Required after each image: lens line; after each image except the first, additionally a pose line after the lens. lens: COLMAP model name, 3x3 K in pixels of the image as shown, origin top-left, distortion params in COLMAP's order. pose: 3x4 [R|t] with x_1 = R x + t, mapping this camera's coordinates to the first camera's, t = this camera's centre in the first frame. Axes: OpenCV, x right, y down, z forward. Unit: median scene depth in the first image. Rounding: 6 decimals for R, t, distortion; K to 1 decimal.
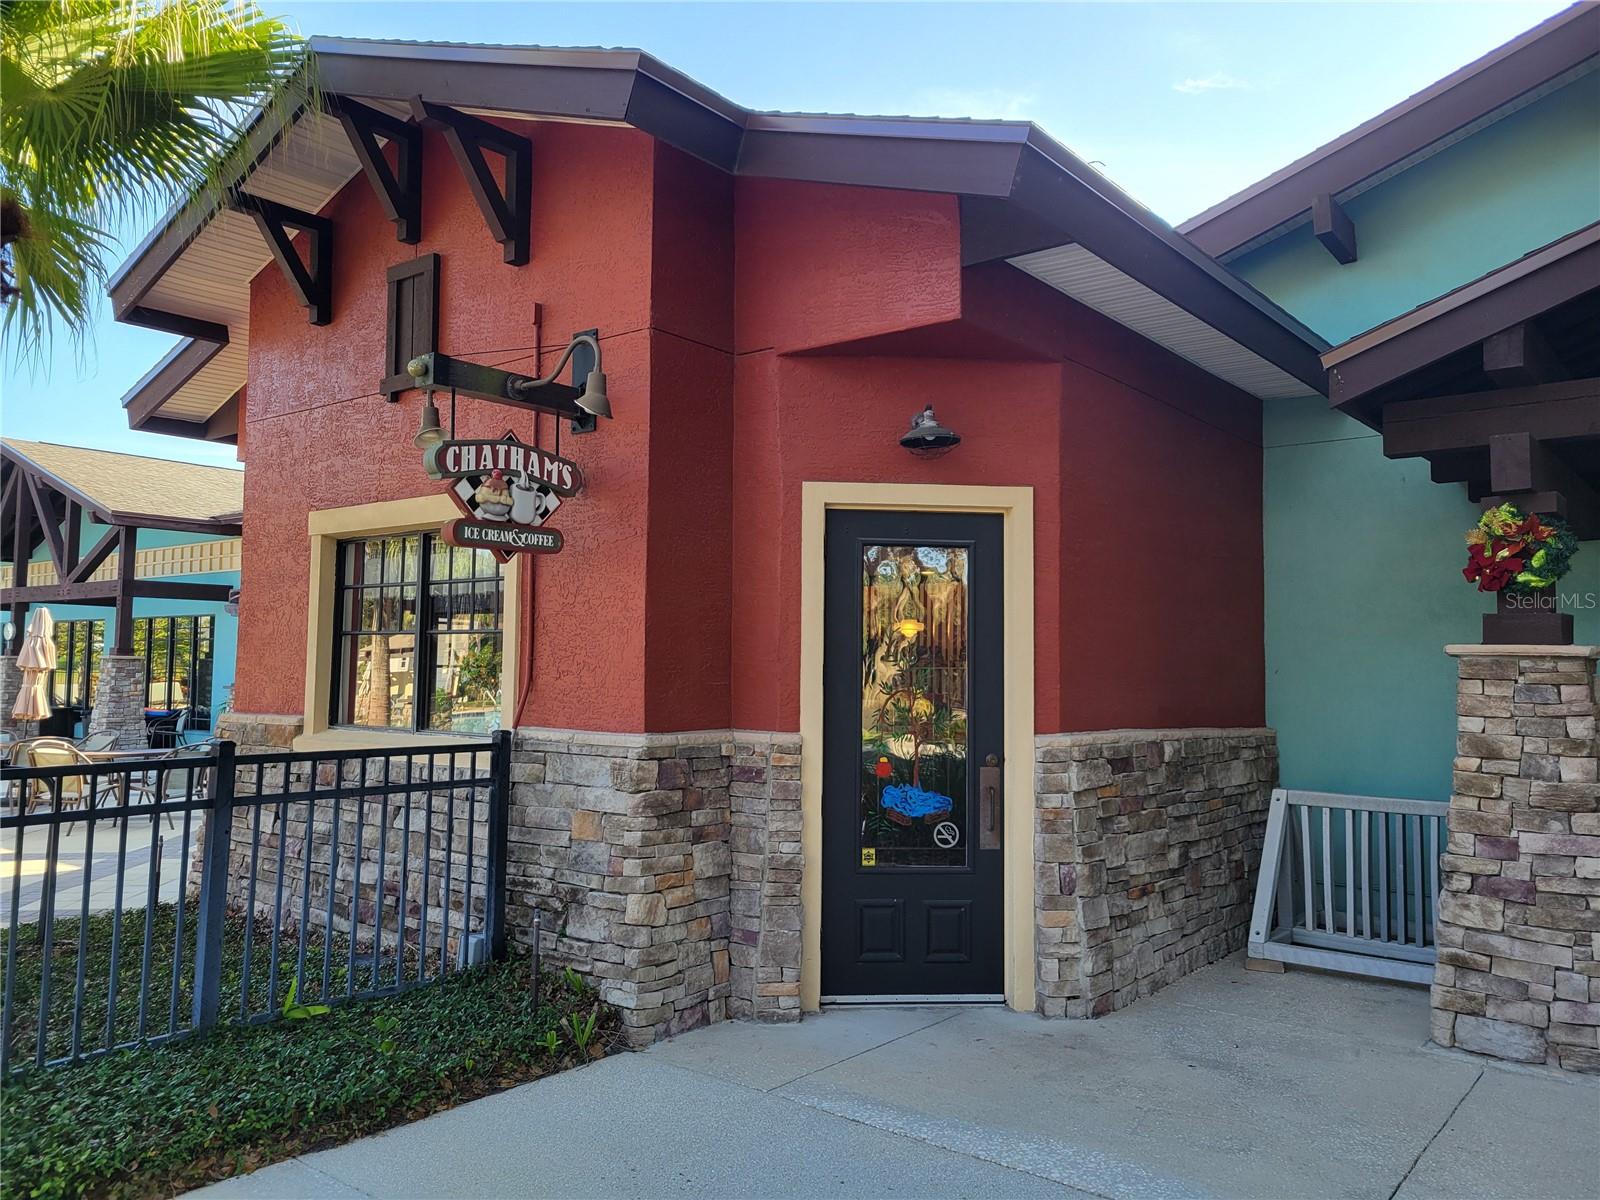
lens RADIAL K [[1200.9, 0, 798.2], [0, 1200.9, 595.4], [0, 0, 1]] dist [0.052893, -0.006430]
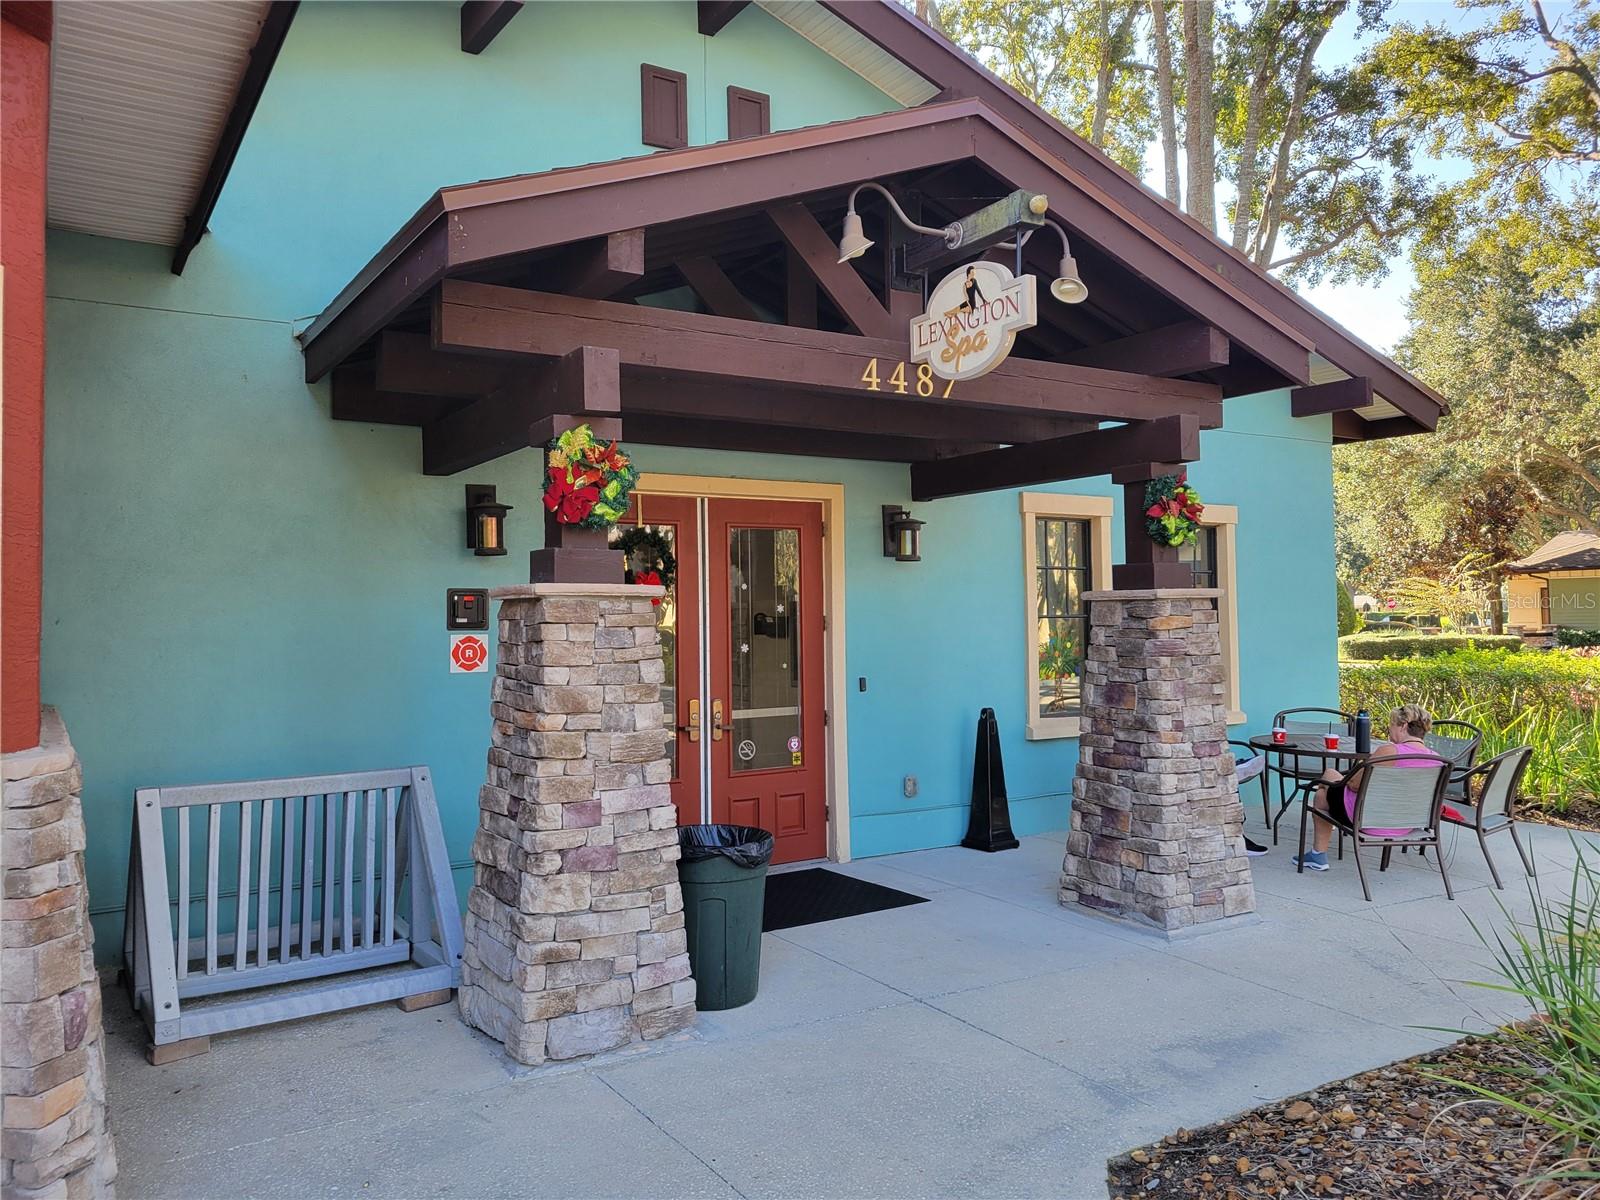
lens RADIAL K [[1200.9, 0, 763.4], [0, 1200.9, 571.5], [0, 0, 1]] dist [0.052893, -0.006430]
pose [[0.356283, 0.017397, 0.934216, -0.194483], [-0.037900, 0.999273, -0.004154, 0.030618], [-0.933609, -0.033927, 0.356684, 0.575693]]
